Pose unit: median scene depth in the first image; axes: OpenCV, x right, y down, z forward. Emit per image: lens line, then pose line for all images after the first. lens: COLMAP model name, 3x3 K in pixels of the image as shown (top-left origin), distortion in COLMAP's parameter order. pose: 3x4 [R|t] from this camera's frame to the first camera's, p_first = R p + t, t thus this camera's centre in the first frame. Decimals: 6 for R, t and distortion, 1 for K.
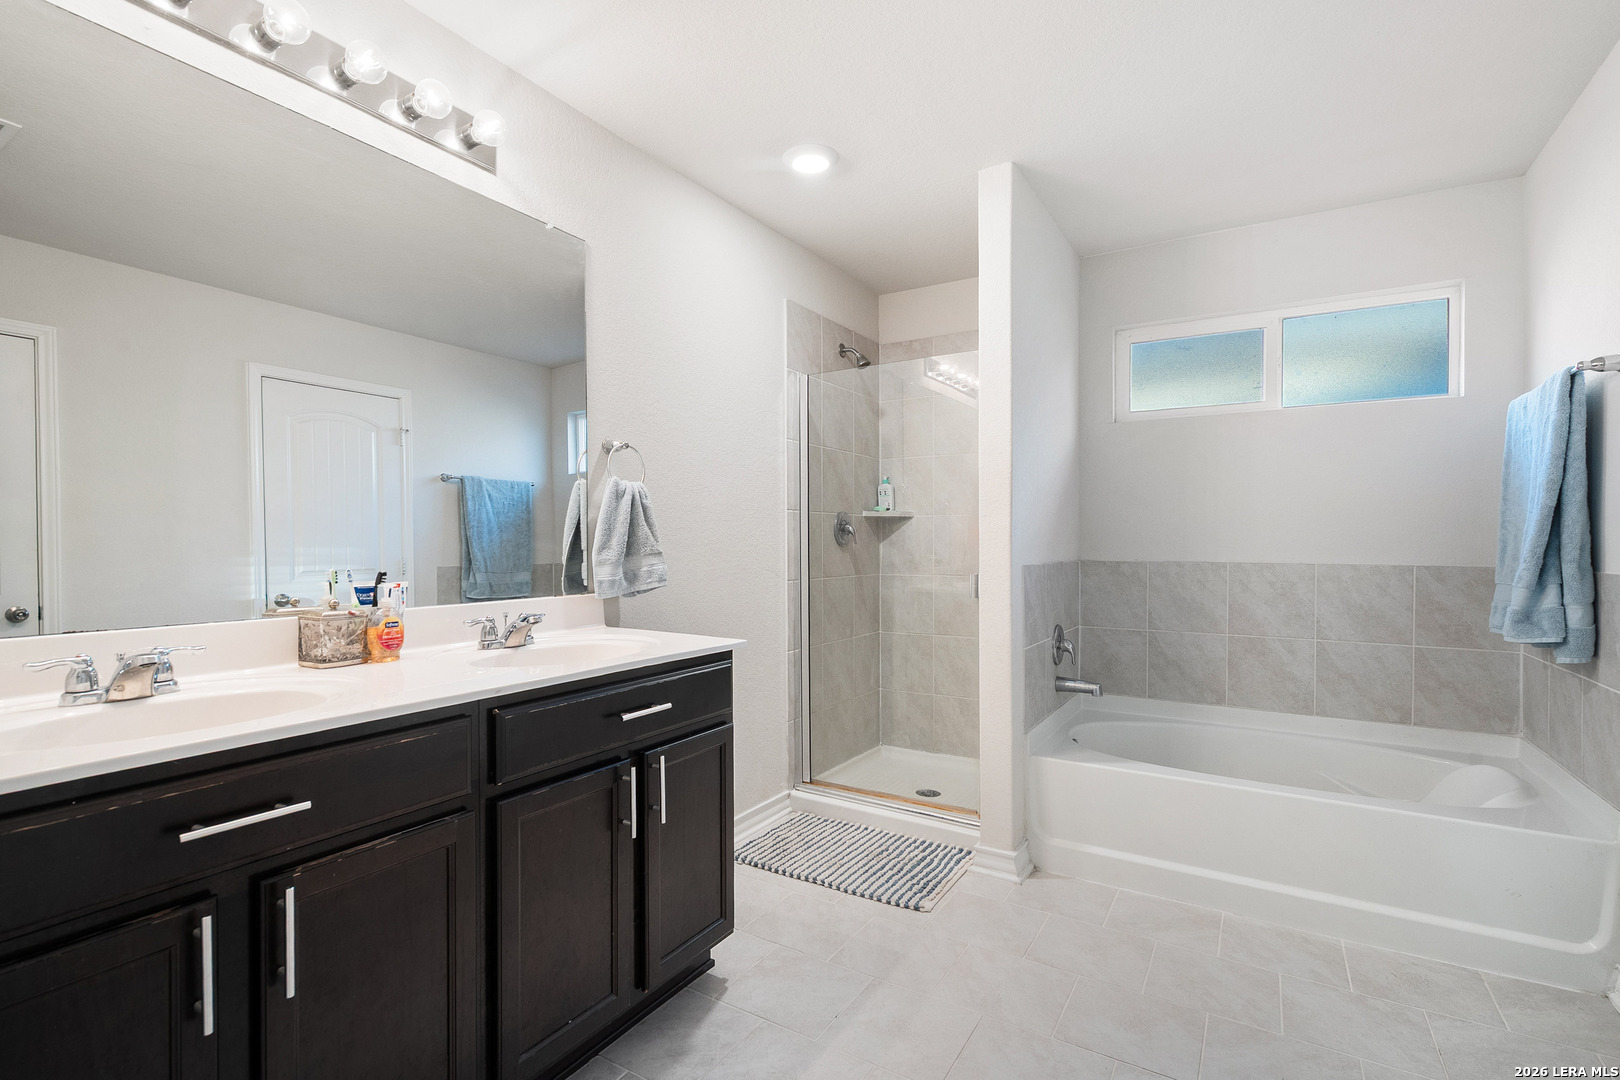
lens RADIAL K [[760.1, 0, 812.2], [0, 760.1, 522.5], [0, 0, 1]] dist [0.001134, 0.001202]
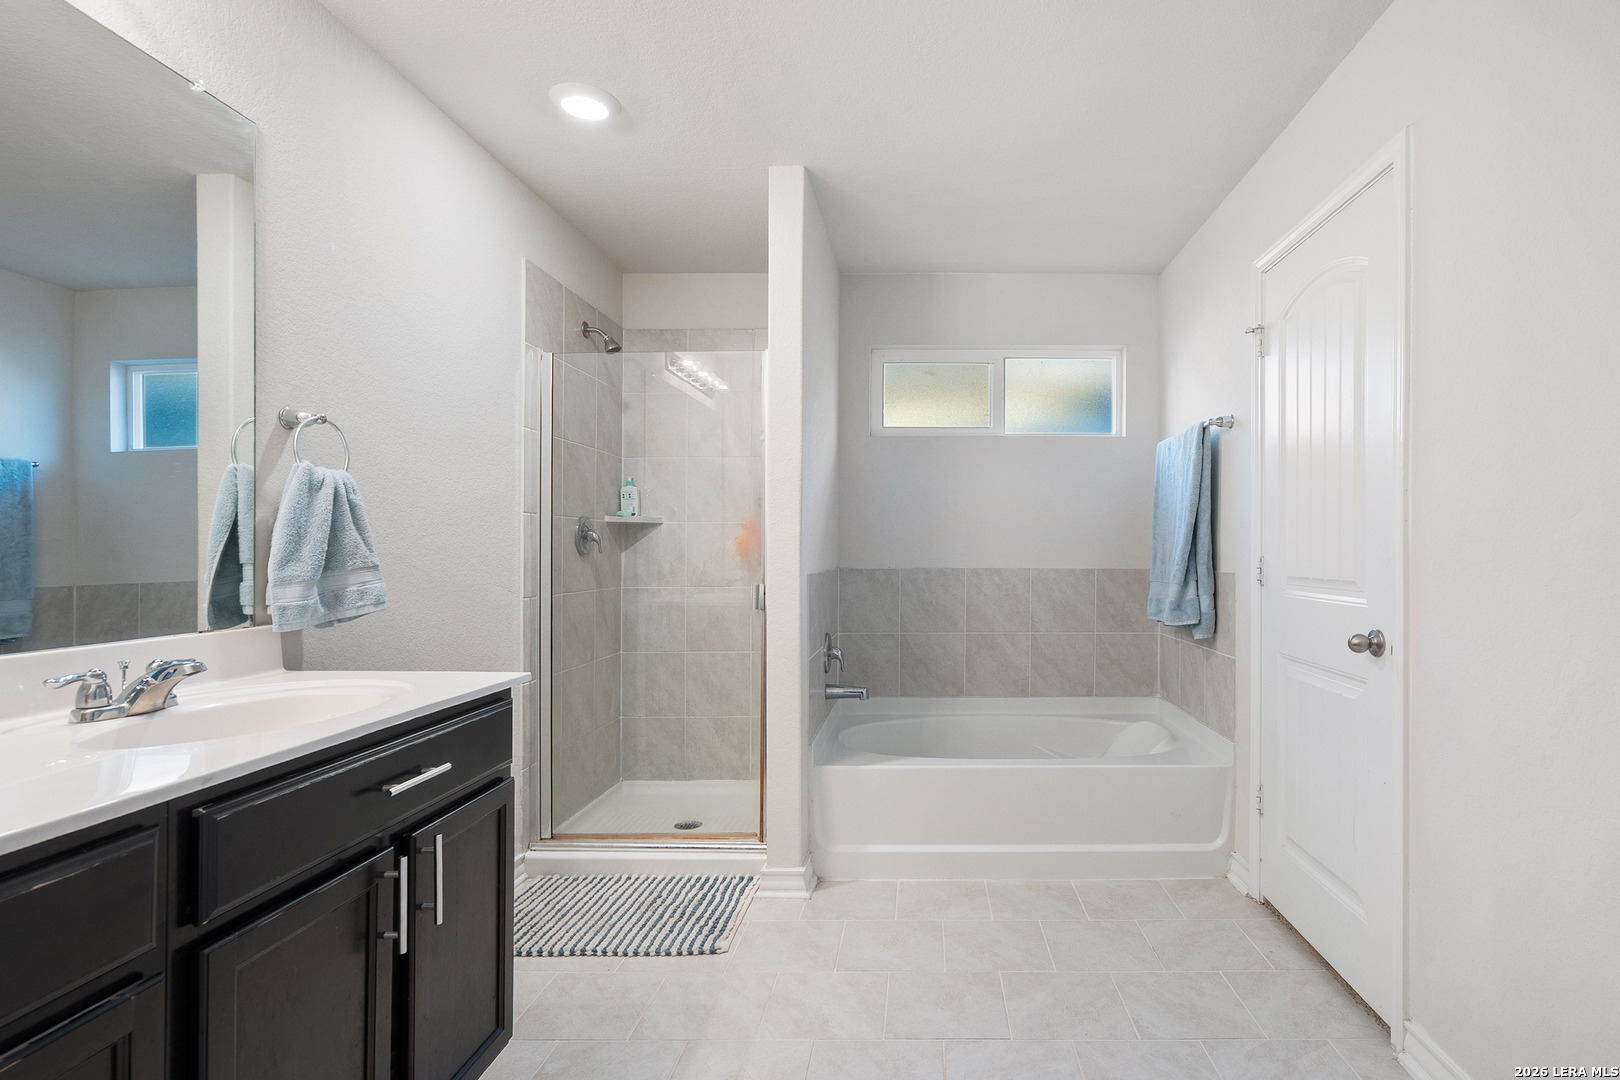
lens RADIAL K [[784.4, 0, 938.9], [0, 784.4, 521.1], [0, 0, 1]] dist [-0.004971, 0.004646]
pose [[0.848638, 0.017220, 0.528694, -0.113390], [-0.010759, 0.999825, -0.015296, 0.000919], [-0.528865, 0.007293, 0.848675, 0.042691]]
